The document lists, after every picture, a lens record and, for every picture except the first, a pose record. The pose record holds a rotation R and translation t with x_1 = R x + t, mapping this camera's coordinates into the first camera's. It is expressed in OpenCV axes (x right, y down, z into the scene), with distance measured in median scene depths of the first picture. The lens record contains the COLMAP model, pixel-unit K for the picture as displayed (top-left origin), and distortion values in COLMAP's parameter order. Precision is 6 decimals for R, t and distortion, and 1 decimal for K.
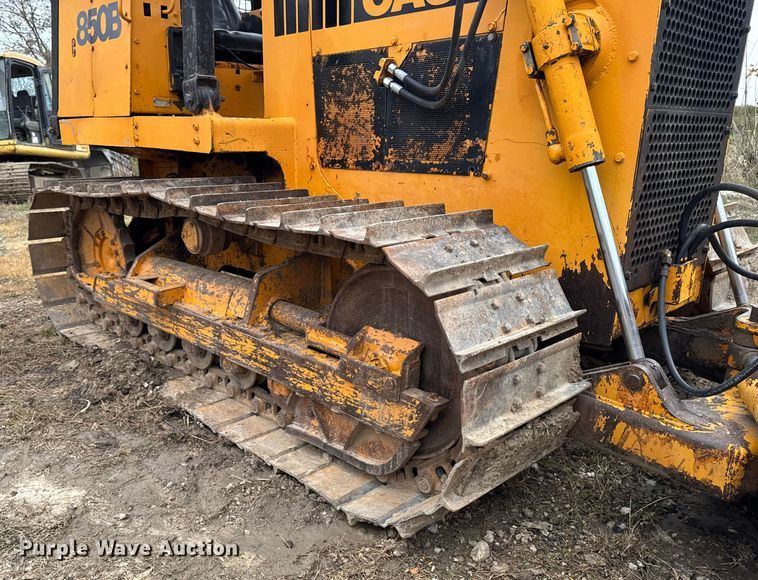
lens RADIAL K [[620.2, 0, 310.1], [0, 620.2, 327.7], [0, 0, 1]] dist [0.119044, -0.194455]
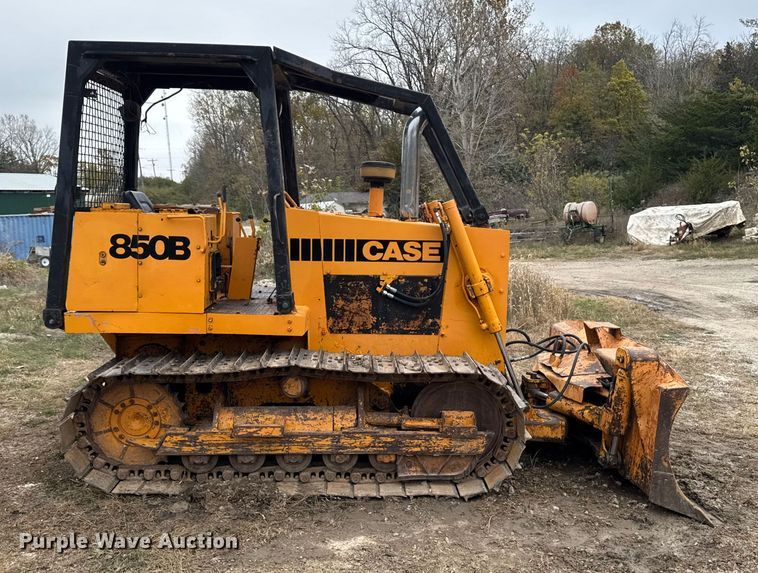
lens RADIAL K [[733.0, 0, 382.9], [0, 733.0, 297.4], [0, 0, 1]] dist [0.189005, -0.416875]
pose [[0.633888, -0.085203, 0.768718, -1.585940], [0.213985, 0.974436, -0.068449, -0.204943], [-0.743234, 0.207883, 0.635915, -0.449653]]
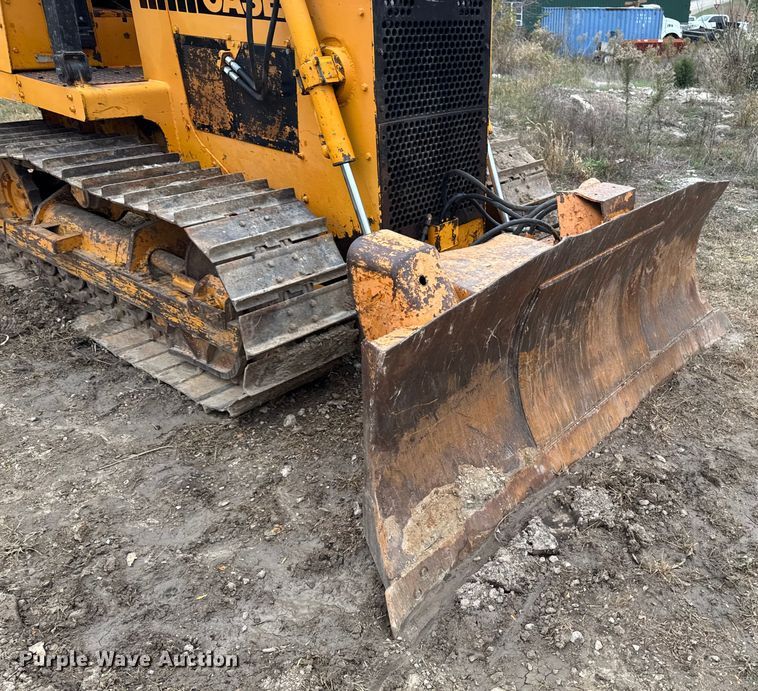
lens RADIAL K [[692.6, 0, 496.6], [0, 692.6, 376.0], [0, 0, 1]] dist [0.053557, -0.078561]
pose [[0.977346, -0.061037, 0.202655, 0.308967], [0.017393, 0.977437, 0.210511, -0.077522], [-0.210932, -0.202217, 0.956356, -0.523967]]
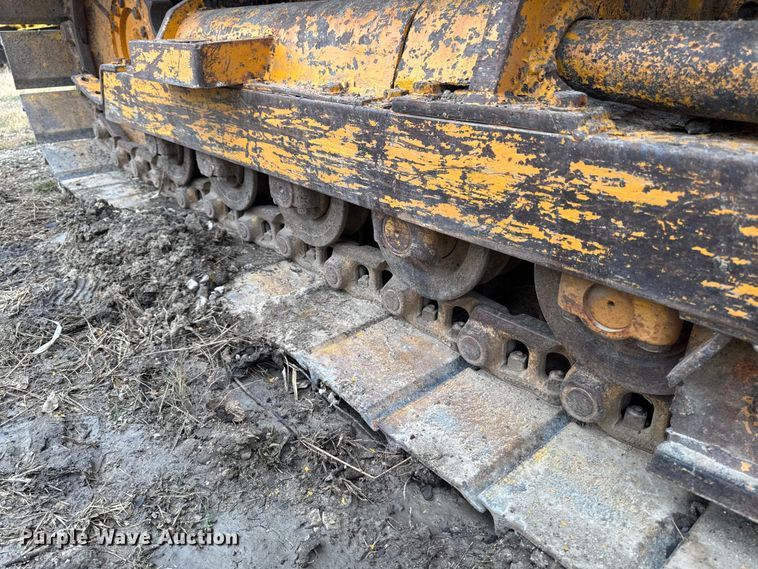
lens RADIAL K [[532.8, 0, 377.4], [0, 532.8, 288.0], [0, 0, 1]] dist [0.102299, -0.163471]
pose [[0.999898, -0.010516, -0.009636, -0.145638], [0.011842, 0.988648, 0.149782, 0.044238], [0.007952, -0.149881, 0.988672, 0.706021]]
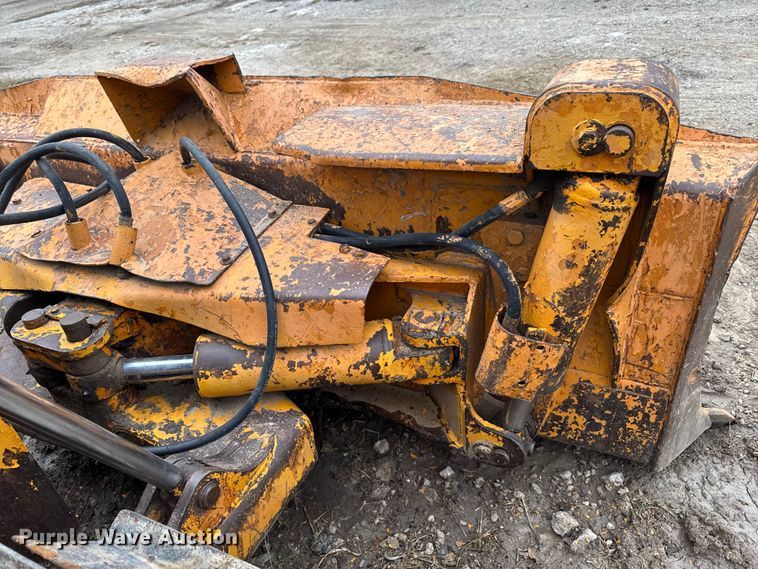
lens RADIAL K [[532.8, 0, 377.4], [0, 532.8, 288.0], [0, 0, 1]] dist [0.102299, -0.163471]
pose [[-0.396163, -0.486246, 0.778858, 0.091598], [0.370303, 0.691606, 0.620127, -0.234818], [-0.840196, 0.534085, -0.093931, 0.570477]]
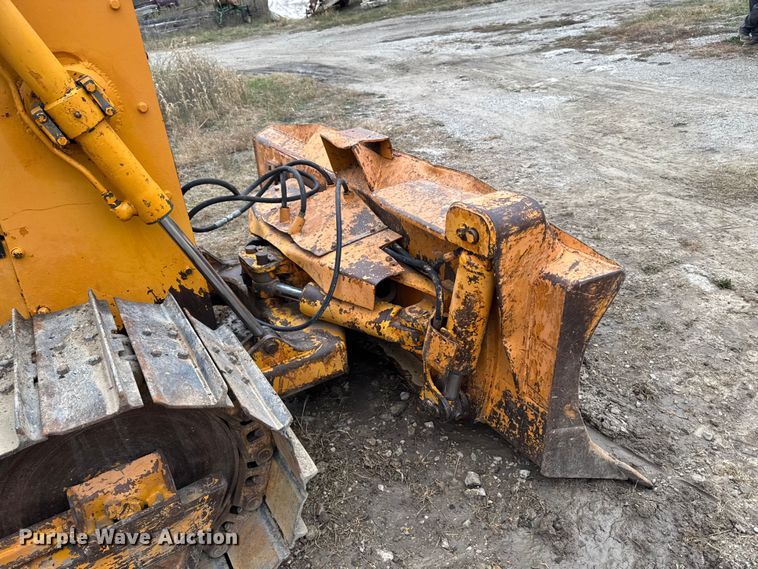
lens RADIAL K [[532.6, 0, 385.9], [0, 532.6, 278.5], [0, 0, 1]] dist [0.091043, -0.109387]
pose [[0.161716, -0.479800, 0.862346, -0.242883], [0.358160, 0.842800, 0.401759, -0.285167], [-0.919549, 0.243887, 0.308139, 0.286787]]
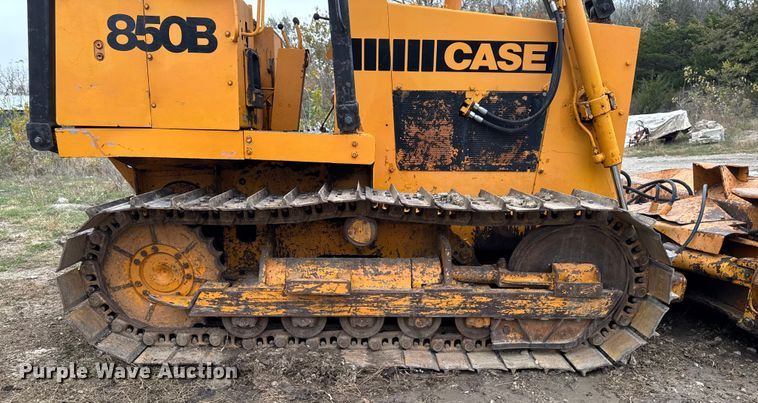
lens RADIAL K [[532.9, 0, 376.8], [0, 532.9, 290.6], [0, 0, 1]] dist [0.083471, -0.108800]
pose [[0.646738, -0.210805, 0.733001, -1.032894], [0.213572, 0.972653, 0.091290, -0.131448], [-0.732200, 0.097508, 0.674074, 0.303704]]
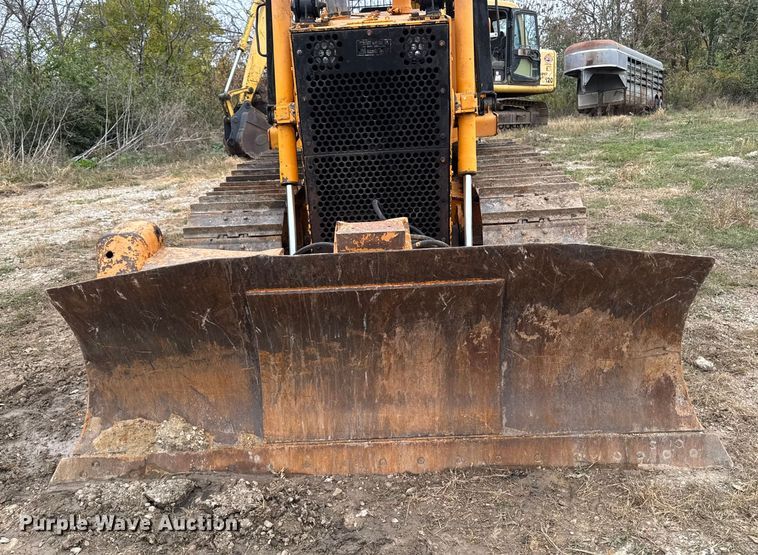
lens RADIAL K [[627.6, 0, 372.9], [0, 627.6, 340.2], [0, 0, 1]] dist [0.147260, -0.259825]
pose [[0.730034, 0.242249, -0.639035, 1.423754], [-0.151832, 0.969190, 0.193954, -0.152118], [0.666331, -0.044568, 0.744323, -0.200079]]
